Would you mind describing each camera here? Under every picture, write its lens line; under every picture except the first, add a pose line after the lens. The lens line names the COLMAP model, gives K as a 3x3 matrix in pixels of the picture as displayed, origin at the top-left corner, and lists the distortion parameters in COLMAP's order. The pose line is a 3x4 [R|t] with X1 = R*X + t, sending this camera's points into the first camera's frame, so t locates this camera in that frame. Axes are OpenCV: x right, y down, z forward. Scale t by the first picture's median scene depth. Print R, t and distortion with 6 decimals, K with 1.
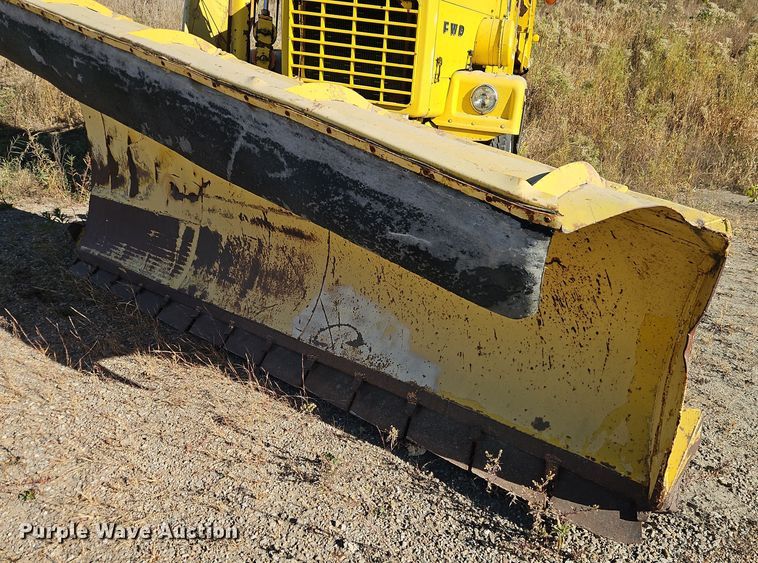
lens RADIAL K [[584.4, 0, 352.5], [0, 584.4, 321.5], [0, 0, 1]] dist [0.095299, -0.099489]
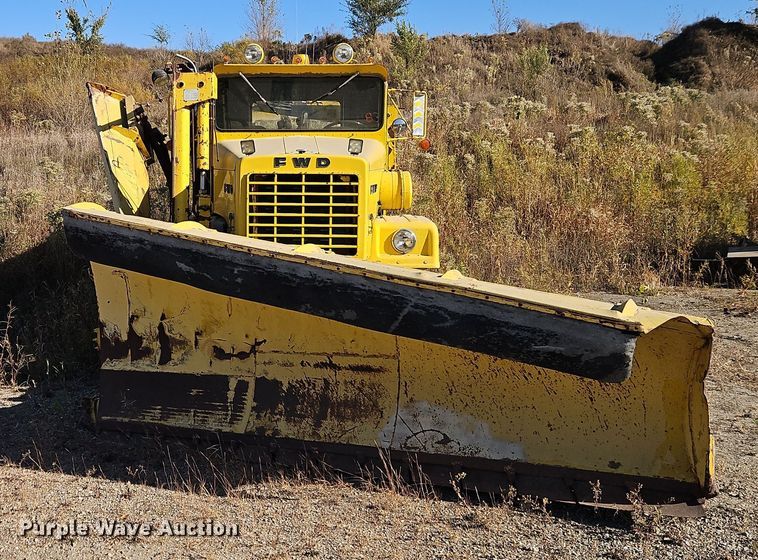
lens RADIAL K [[584.4, 0, 352.5], [0, 584.4, 320.0], [0, 0, 1]] dist [0.095299, -0.099489]
pose [[0.986896, -0.121038, 0.106708, -0.318714], [0.142979, 0.962482, -0.230621, 0.051424], [-0.074790, 0.242856, 0.967175, -0.351431]]
